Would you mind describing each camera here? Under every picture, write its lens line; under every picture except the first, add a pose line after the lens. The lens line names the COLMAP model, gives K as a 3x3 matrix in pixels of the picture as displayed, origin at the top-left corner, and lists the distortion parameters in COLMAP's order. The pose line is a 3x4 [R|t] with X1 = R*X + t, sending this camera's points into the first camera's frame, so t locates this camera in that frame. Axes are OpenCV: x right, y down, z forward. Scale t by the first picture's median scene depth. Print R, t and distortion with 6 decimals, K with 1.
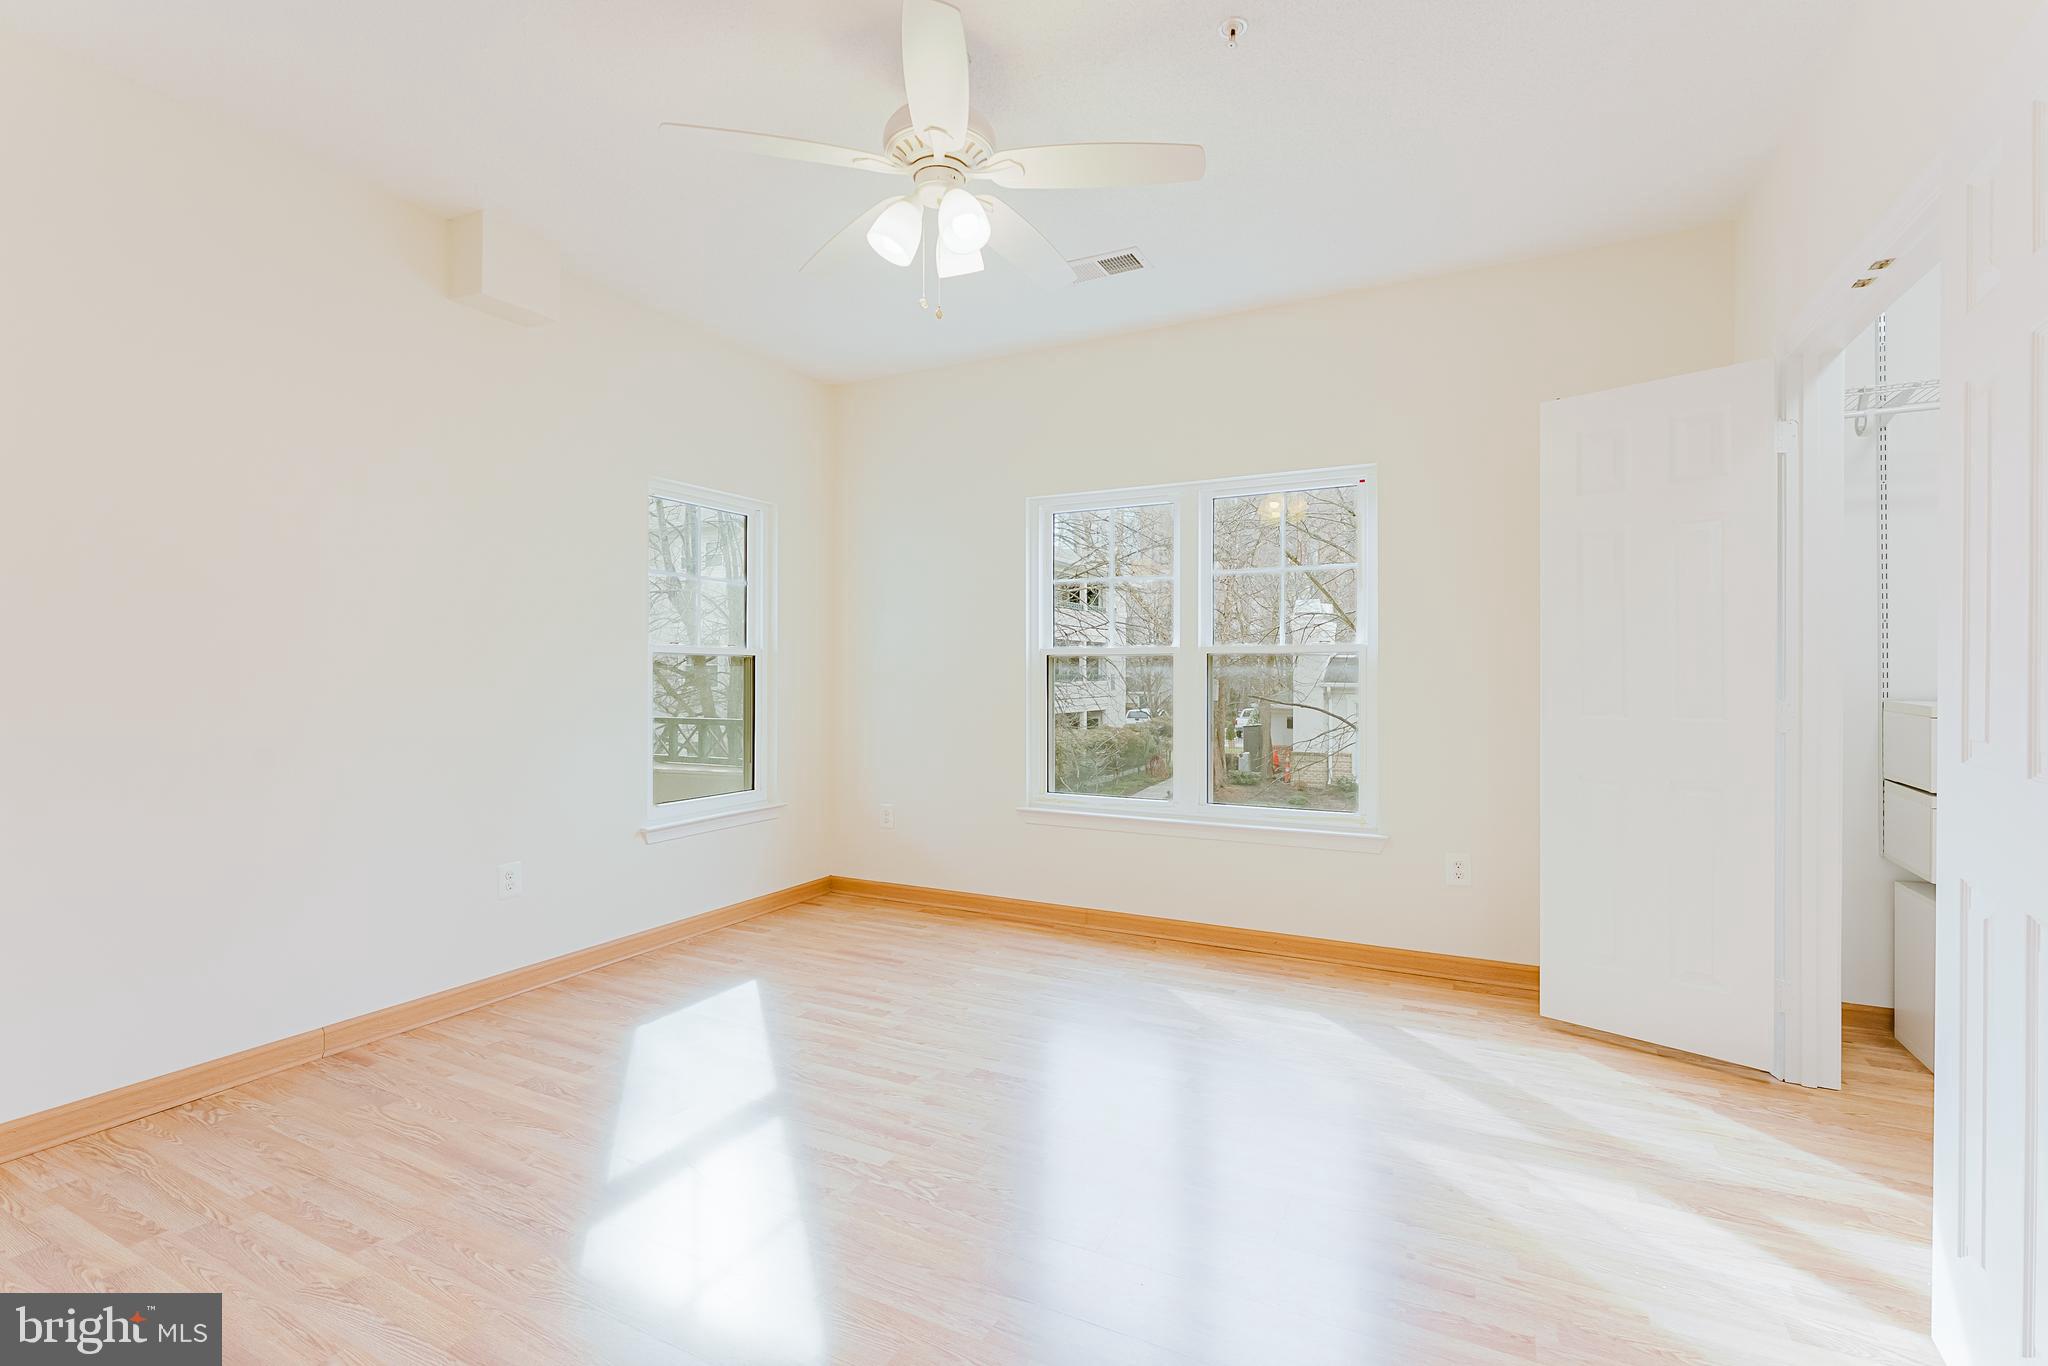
lens RADIAL K [[908.0, 0, 1033.9], [0, 908.0, 682.3], [0, 0, 1]] dist [0.001186, 0.000227]
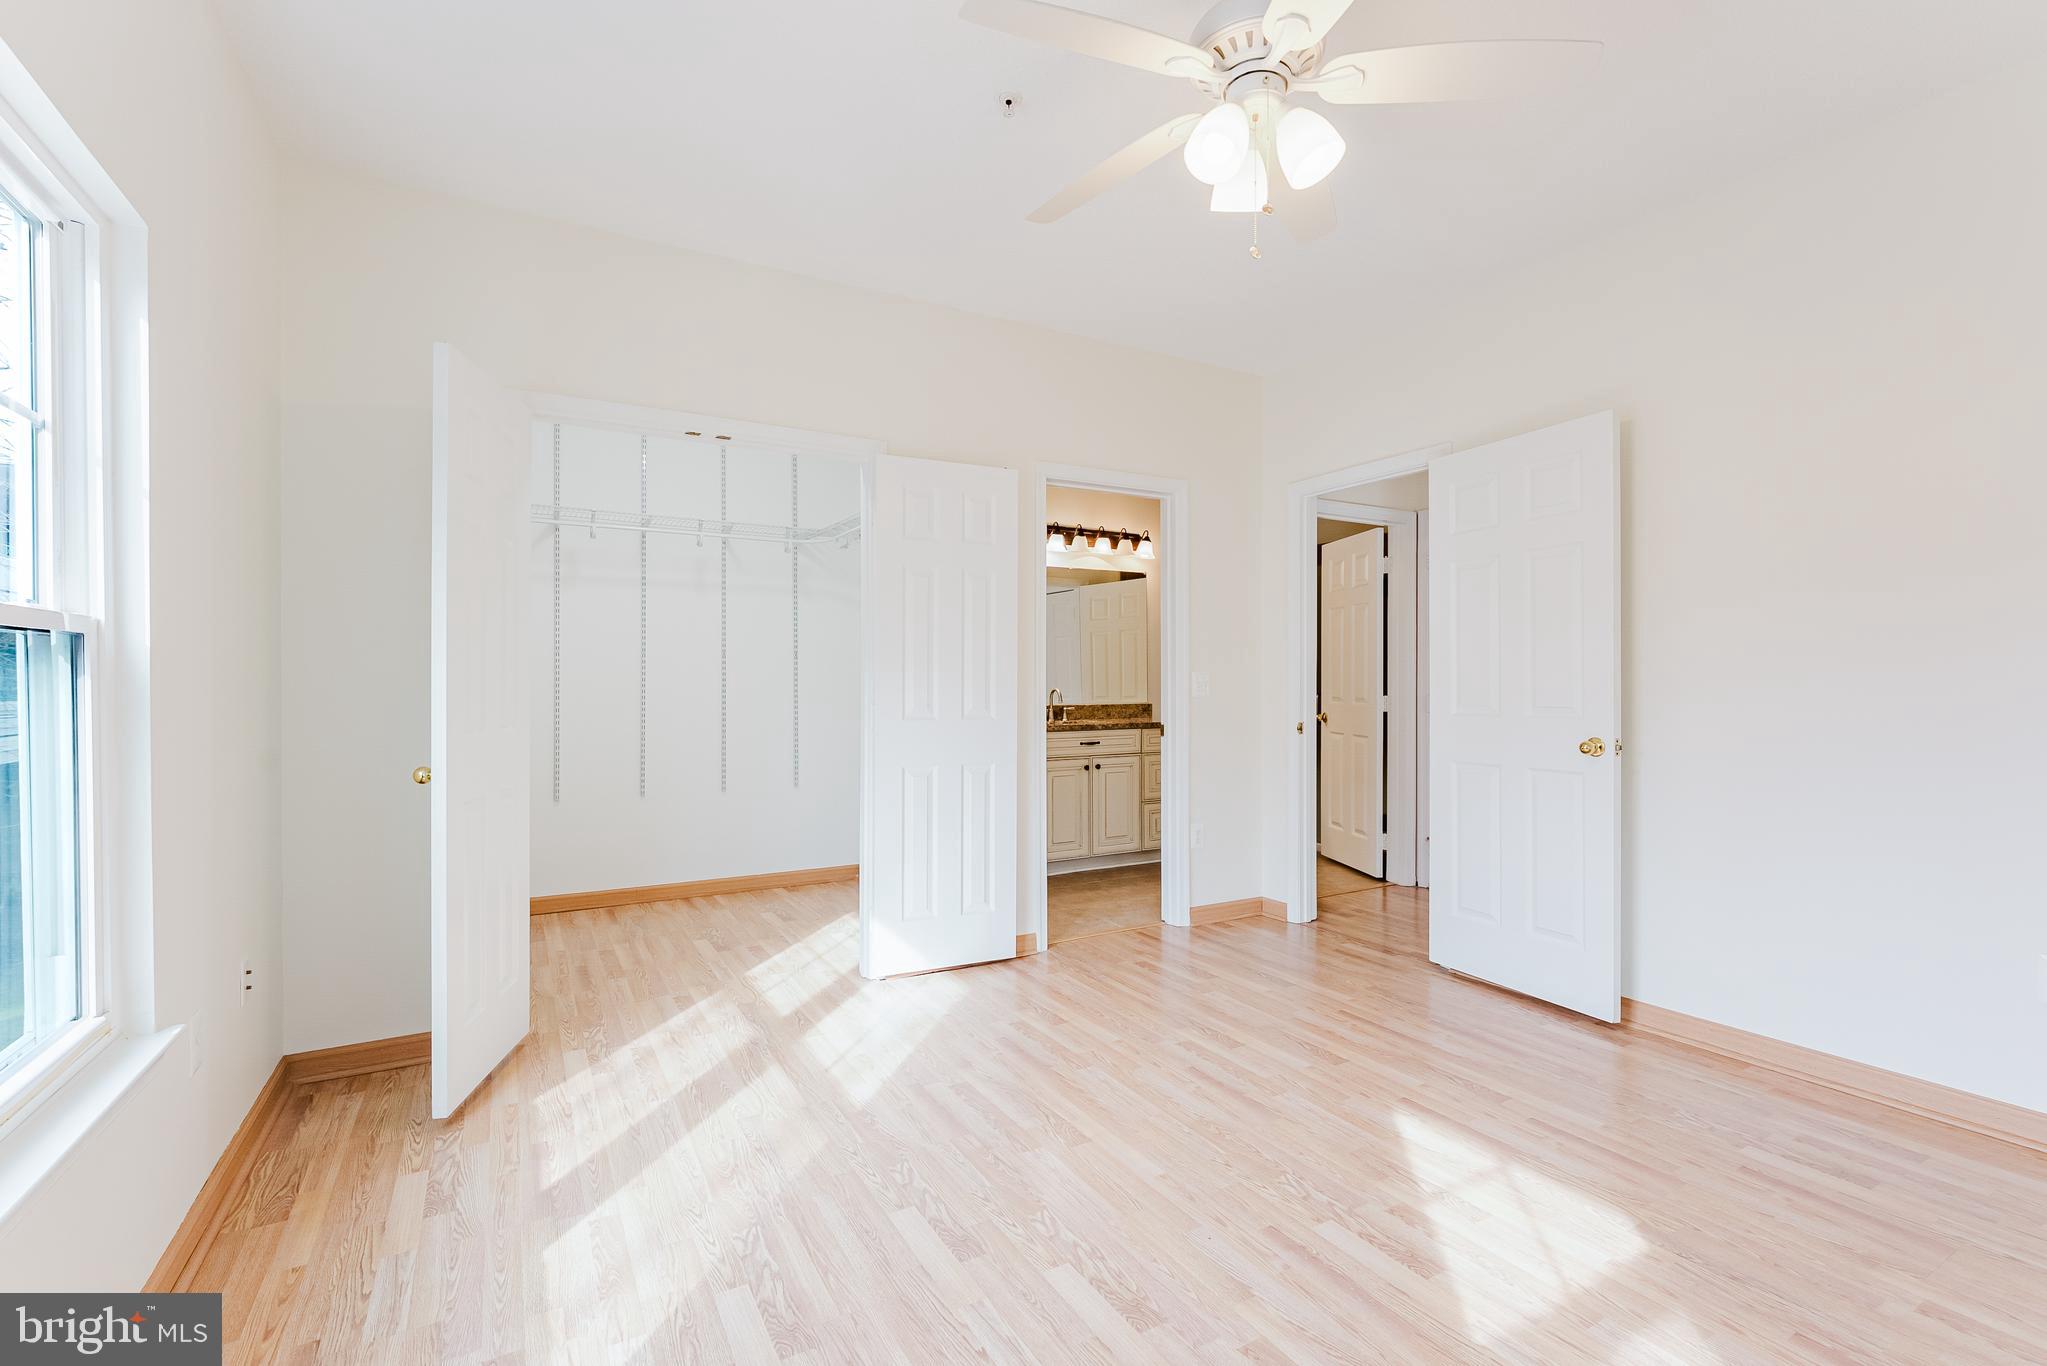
lens RADIAL K [[907.6, 0, 1033.4], [0, 907.6, 682.3], [0, 0, 1]] dist [0.001186, 0.000227]
pose [[-0.836113, 0.001914, 0.548555, -0.384077], [0.005094, 0.999978, 0.004276, -0.015440], [-0.548534, 0.006370, -0.836104, 1.759233]]
